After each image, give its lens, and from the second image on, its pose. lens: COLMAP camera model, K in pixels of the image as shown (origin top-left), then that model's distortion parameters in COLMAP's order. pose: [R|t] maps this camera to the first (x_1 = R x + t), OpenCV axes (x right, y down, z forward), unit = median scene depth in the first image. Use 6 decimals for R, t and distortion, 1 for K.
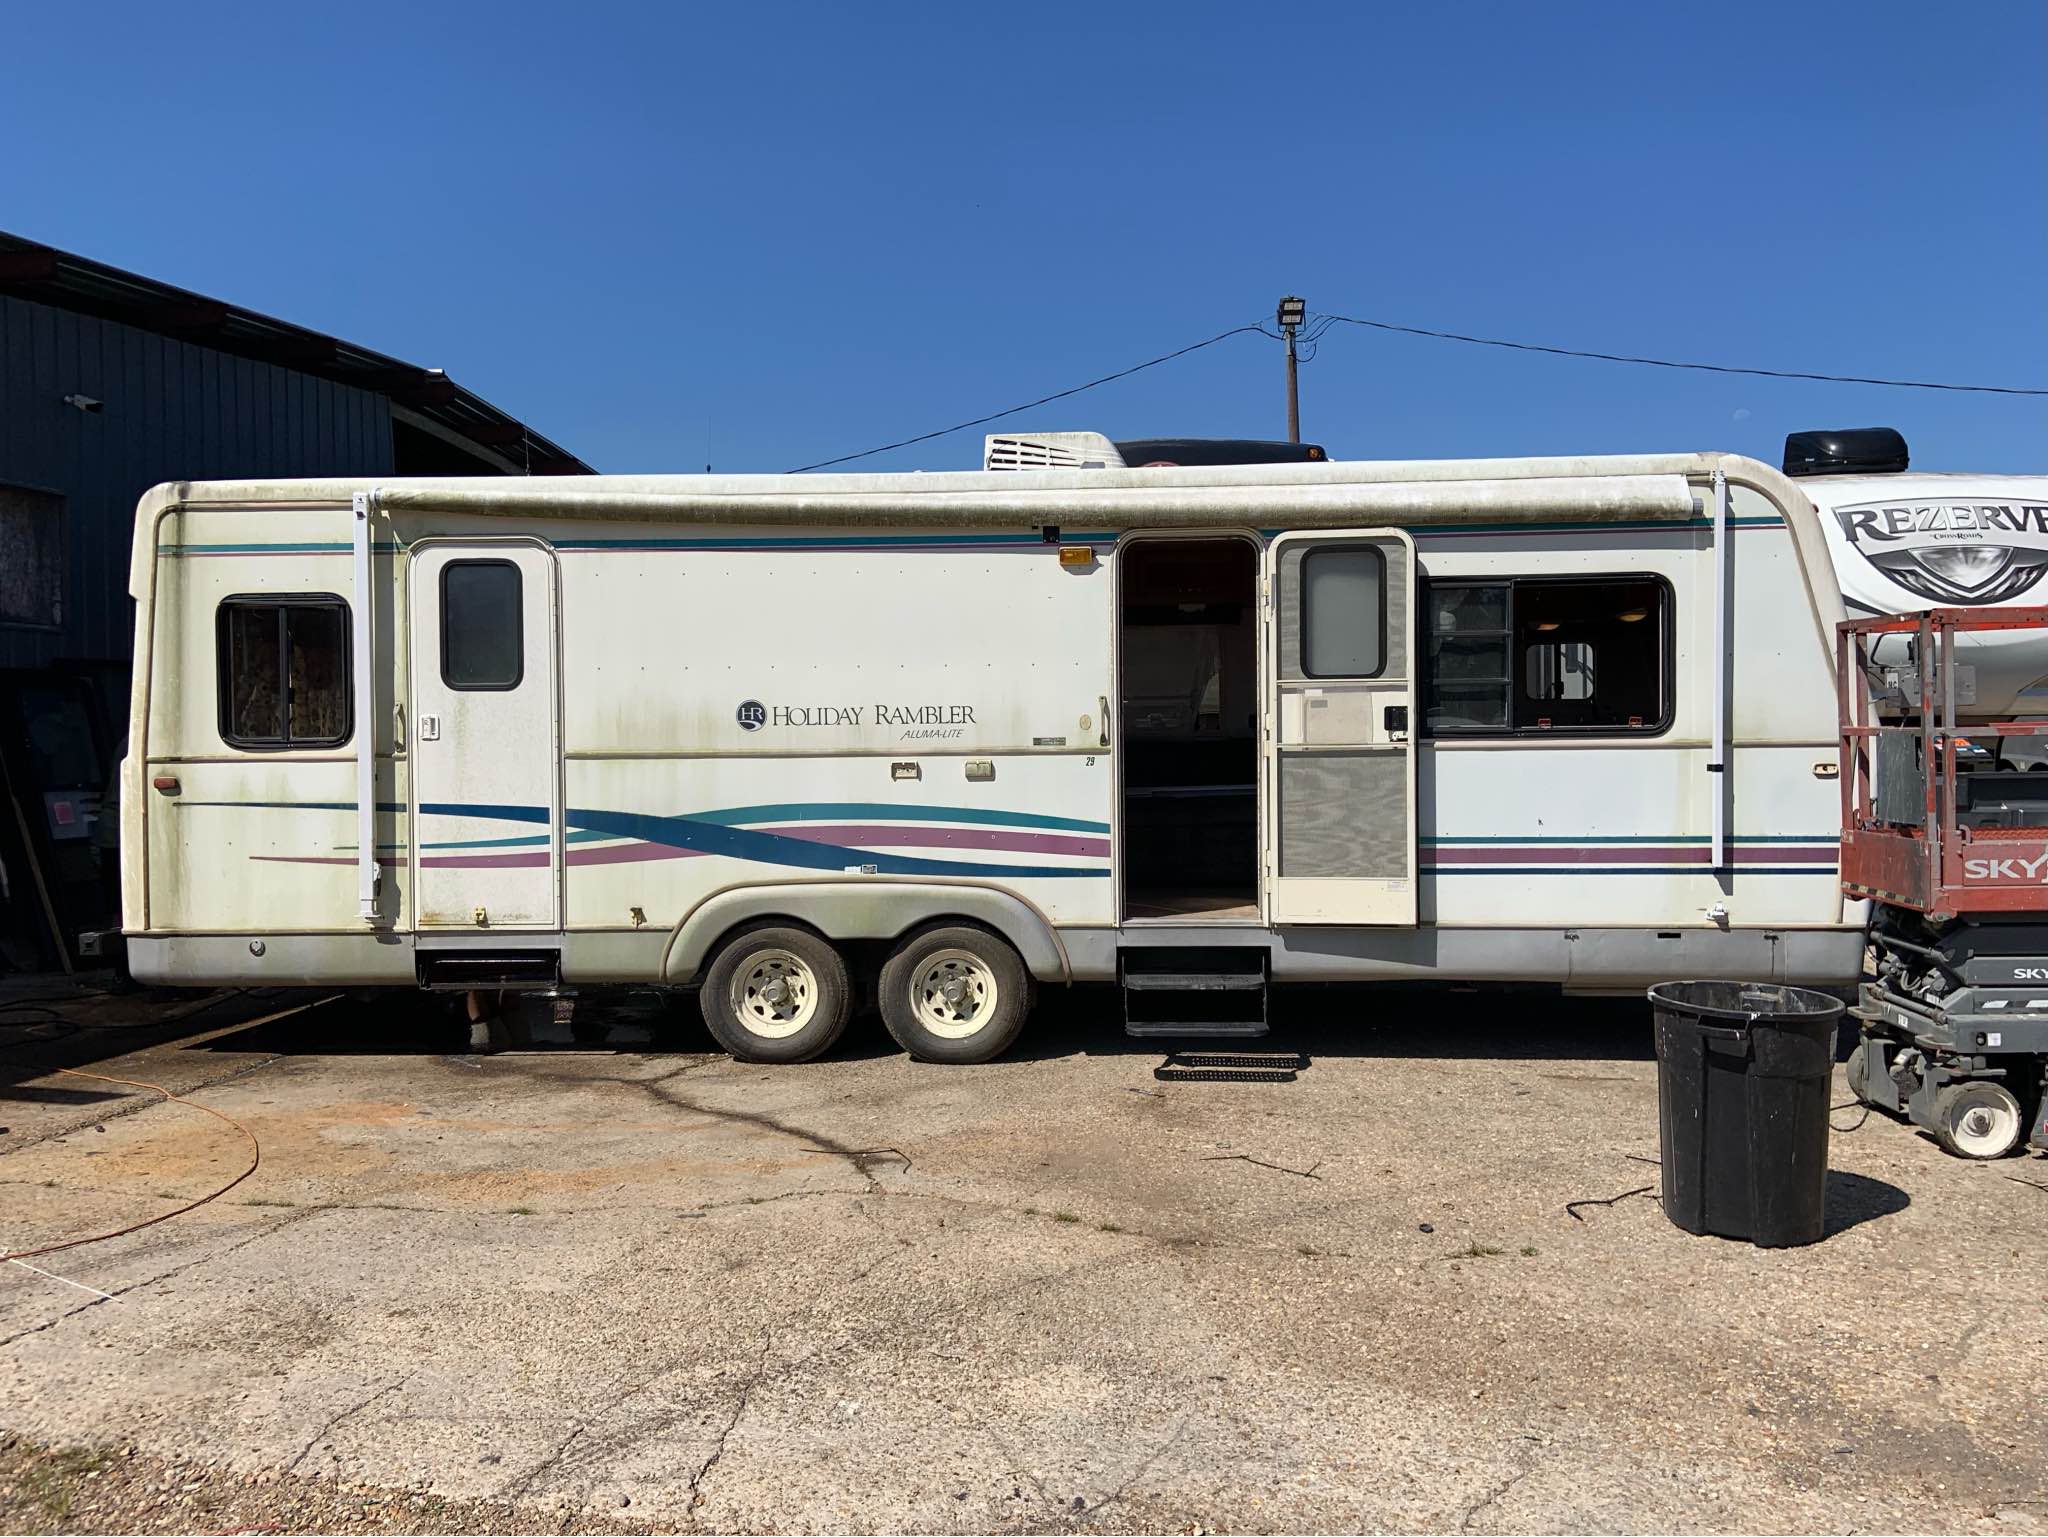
lens RADIAL K [[1050.8, 0, 1012.2], [0, 1050.8, 773.3], [0, 0, 1]] dist [0.021521, 0.000436]
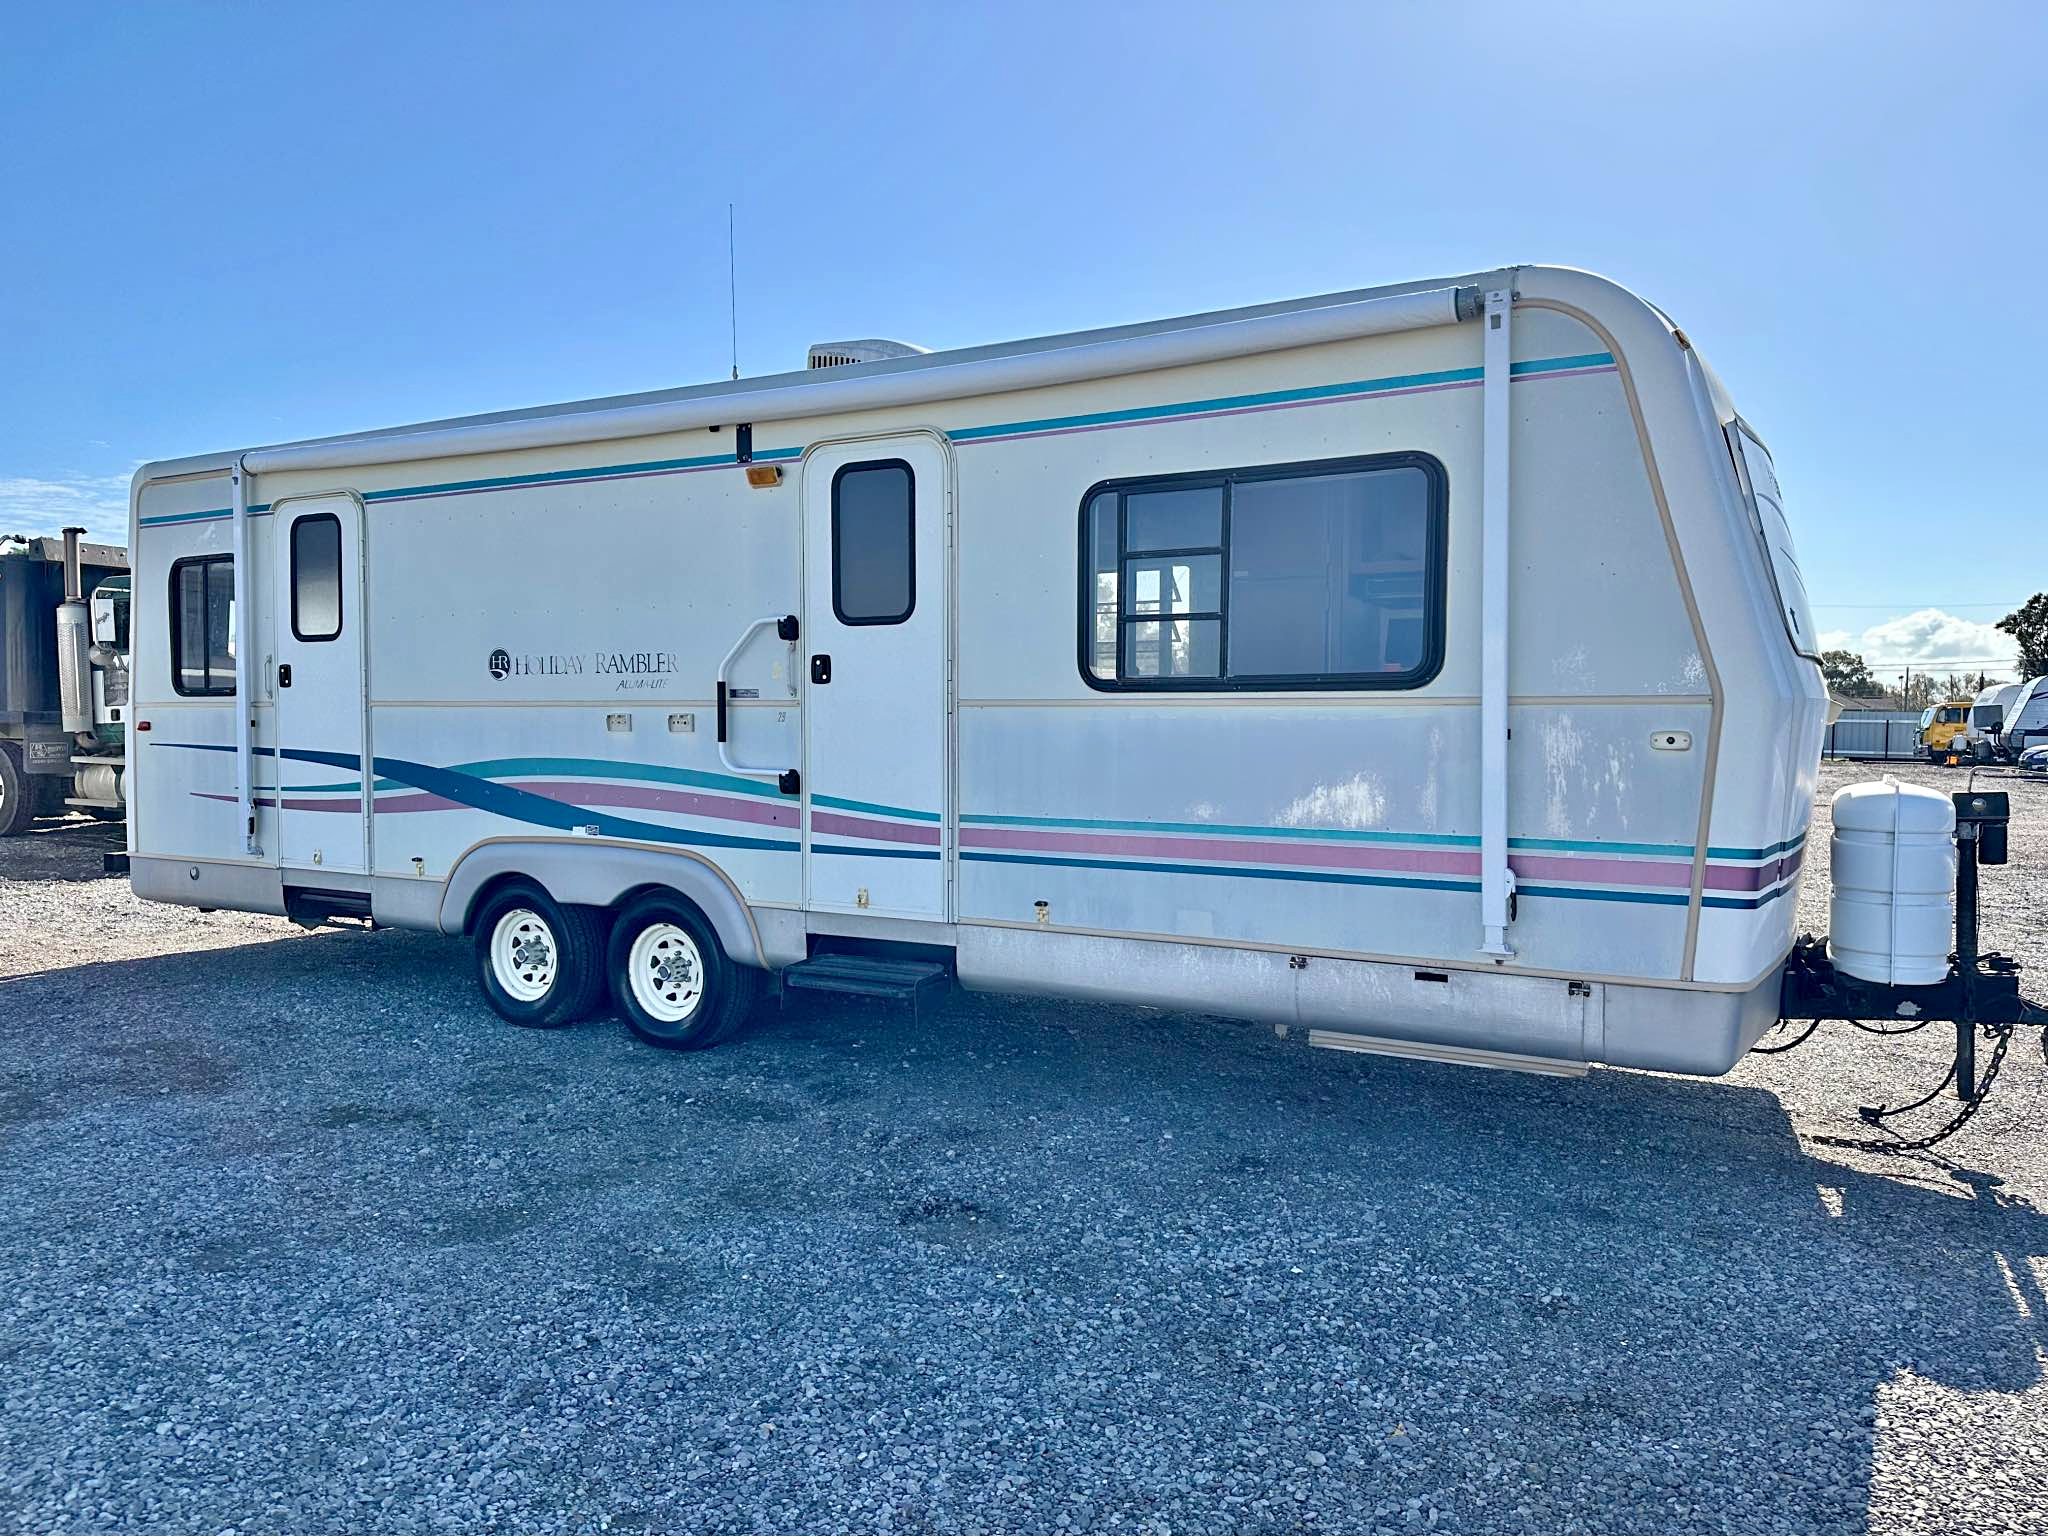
lens RADIAL K [[1576.5, 0, 1022.9], [0, 1576.5, 777.9], [0, 0, 1]] dist [0.045355, -0.009688]
pose [[0.872318, 0.029916, -0.488024, 0.875793], [-0.015196, 0.999303, 0.034095, -0.008101], [0.488704, -0.022326, 0.872164, -0.031102]]
